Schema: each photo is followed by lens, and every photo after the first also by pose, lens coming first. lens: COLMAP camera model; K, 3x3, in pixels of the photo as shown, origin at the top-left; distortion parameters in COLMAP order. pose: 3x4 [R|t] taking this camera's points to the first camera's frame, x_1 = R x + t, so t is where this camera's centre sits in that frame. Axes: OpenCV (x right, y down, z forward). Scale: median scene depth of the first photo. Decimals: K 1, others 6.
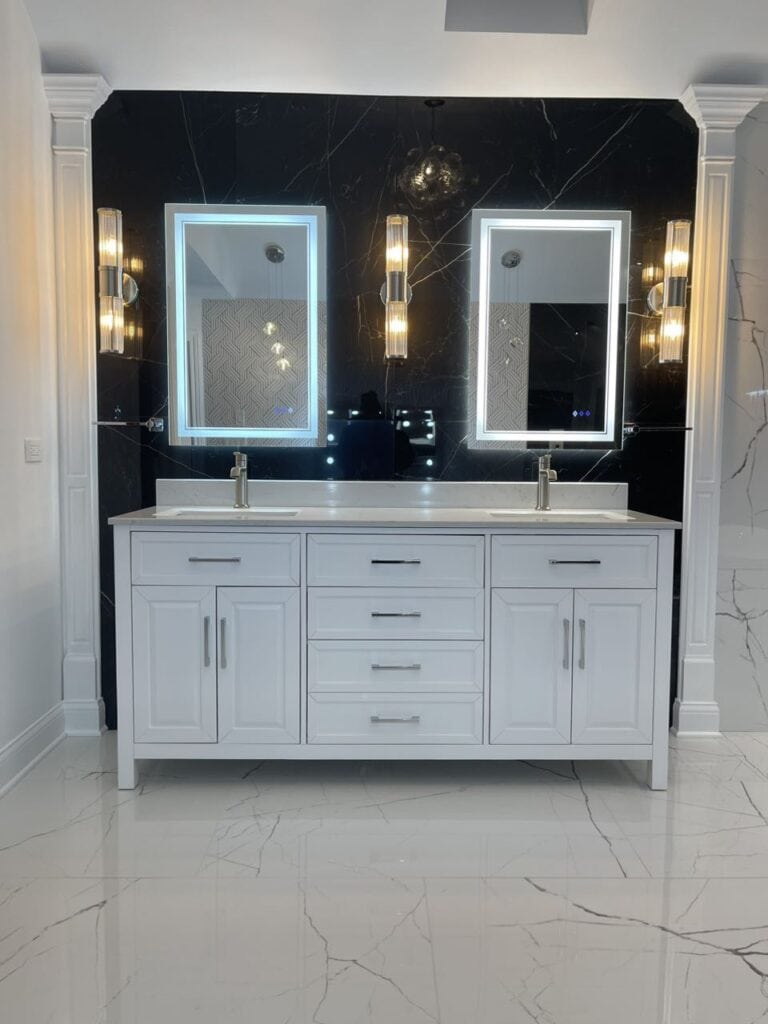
lens RADIAL K [[782.8, 0, 384.0], [0, 782.8, 512.0], [0, 0, 1]] dist [0.023321, -0.002163]
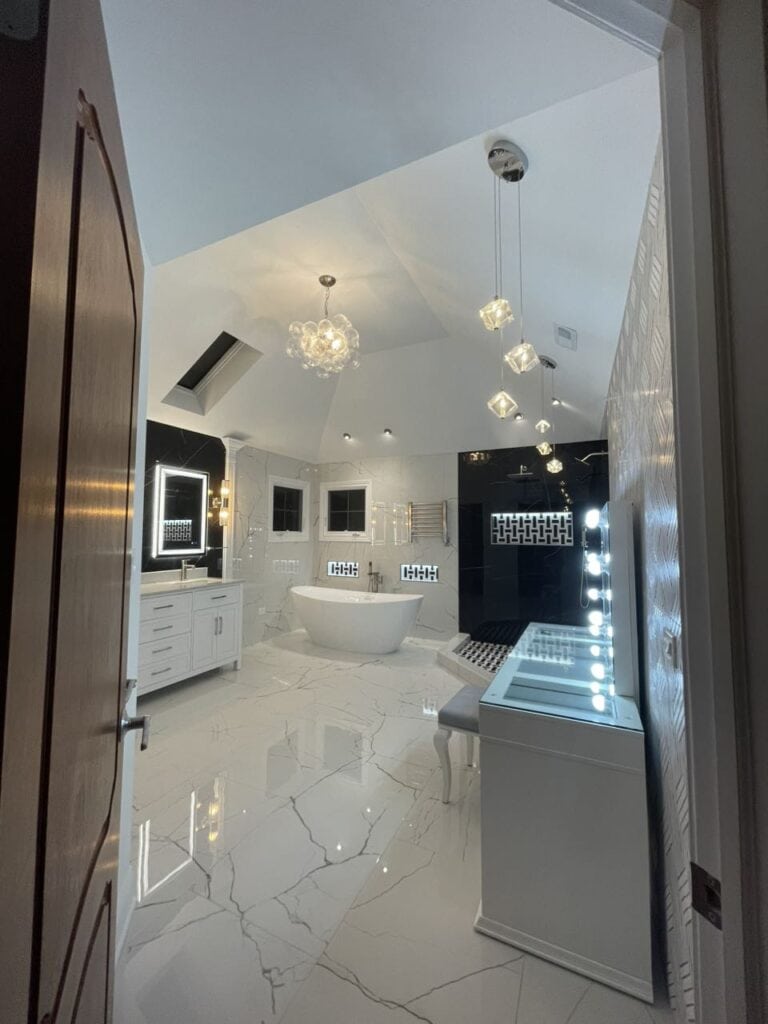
lens RADIAL K [[416.3, 0, 381.1], [0, 416.3, 507.1], [0, 0, 1]] dist [0.001150, 0.000011]
pose [[0.451136, 0.048674, 0.891127, -0.750423], [0.075279, 0.992878, -0.092342, -0.067670], [-0.889275, 0.108742, 0.444258, -0.225078]]
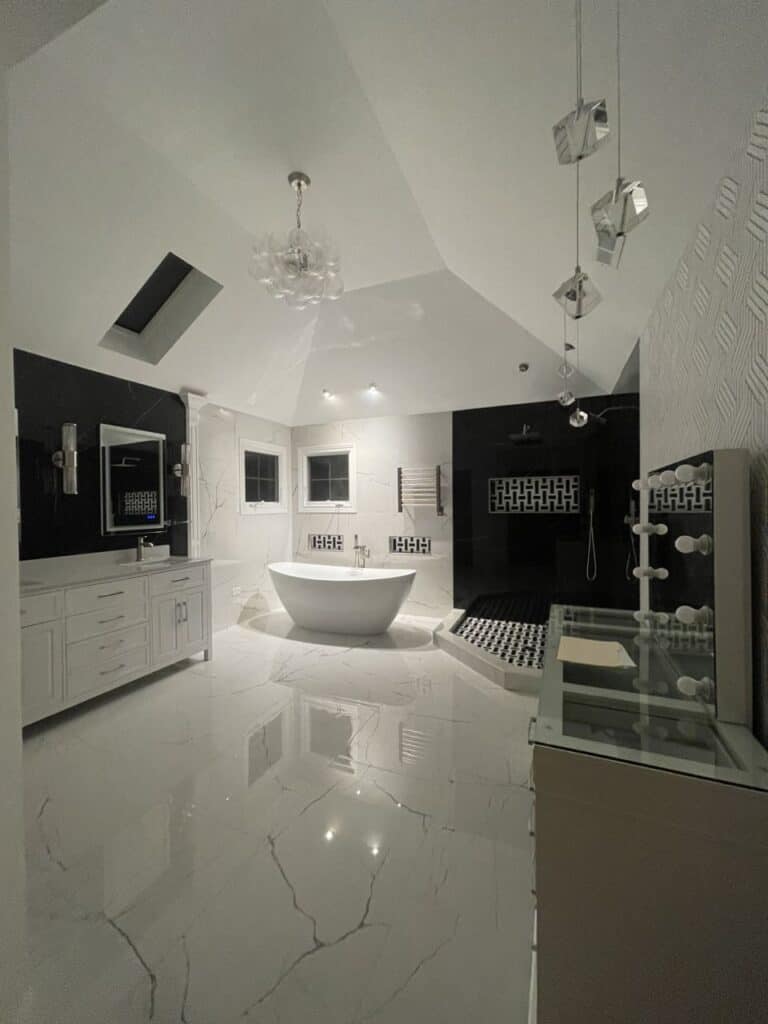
lens RADIAL K [[416.3, 0, 381.1], [0, 416.3, 507.1], [0, 0, 1]] dist [0.001150, 0.000011]
pose [[0.409219, -0.023078, 0.912144, -0.597725], [0.091899, 0.995639, -0.016038, -0.073669], [-0.907796, 0.090388, 0.409556, -0.123084]]
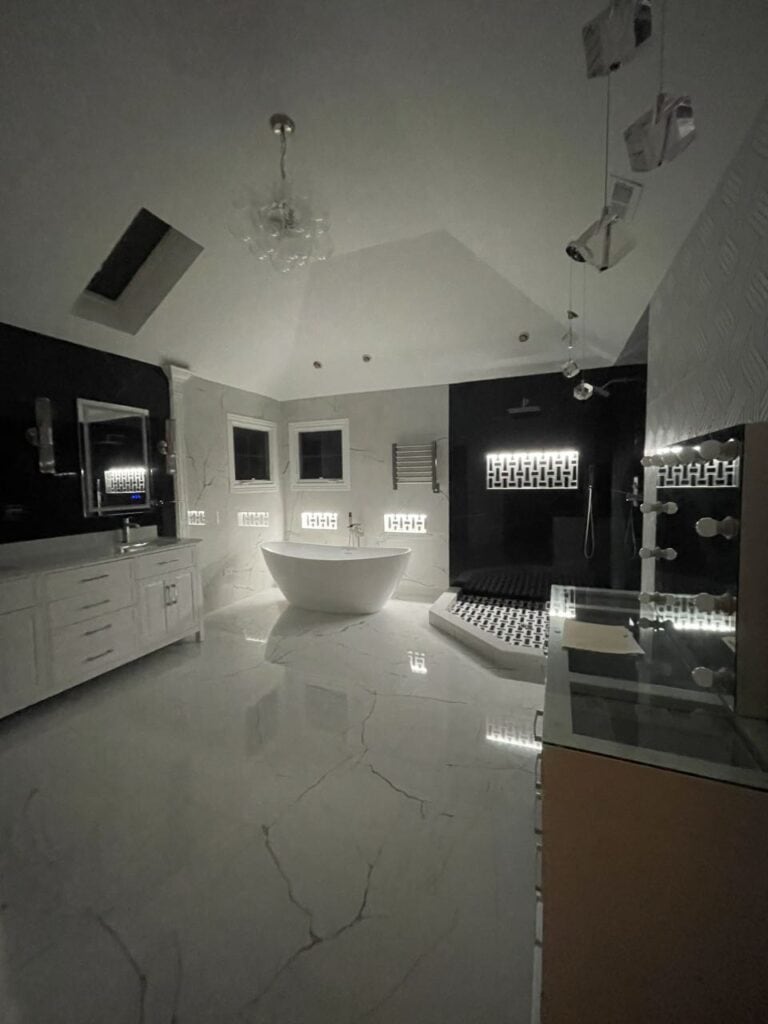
lens RADIAL K [[416.3, 0, 381.1], [0, 416.3, 507.1], [0, 0, 1]] dist [0.001150, 0.000011]
pose [[0.396145, -0.078454, 0.914830, -0.562825], [0.098360, 0.994236, 0.042671, -0.079583], [-0.912904, 0.073079, 0.401579, -0.106774]]
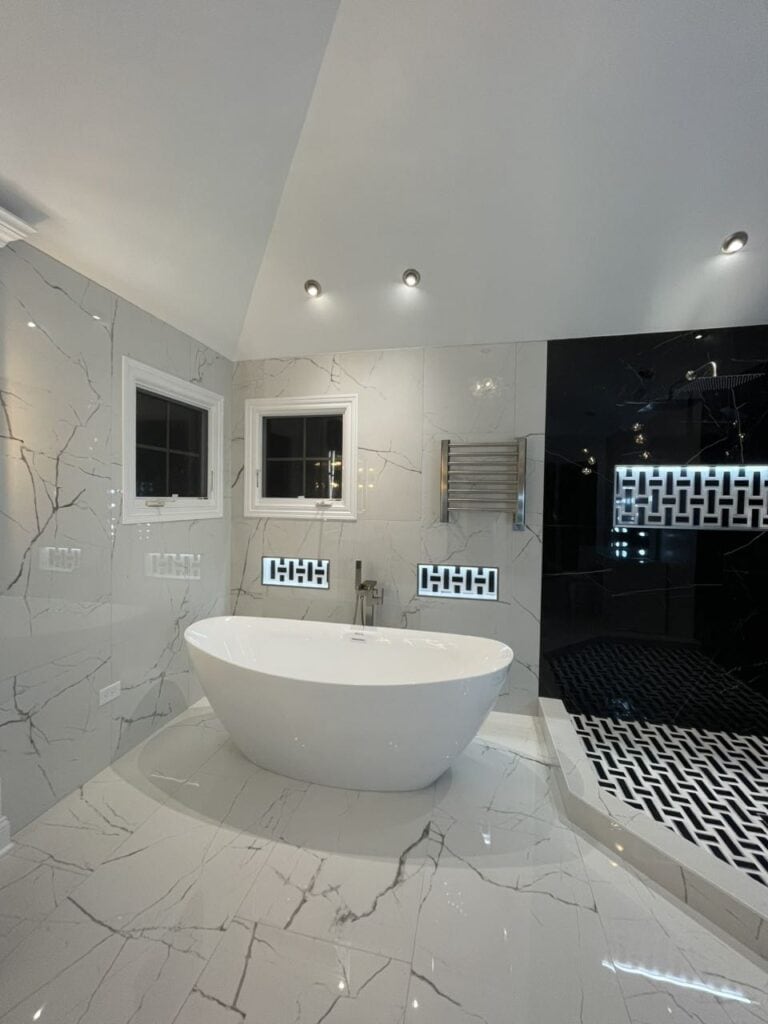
lens RADIAL K [[416.3, 0, 381.1], [0, 416.3, 507.1], [0, 0, 1]] dist [0.001150, 0.000011]
pose [[0.239714, -0.026595, 0.970479, 0.037445], [0.072061, 0.997355, 0.009532, -0.124007], [-0.968165, 0.067649, 0.240996, 0.405106]]
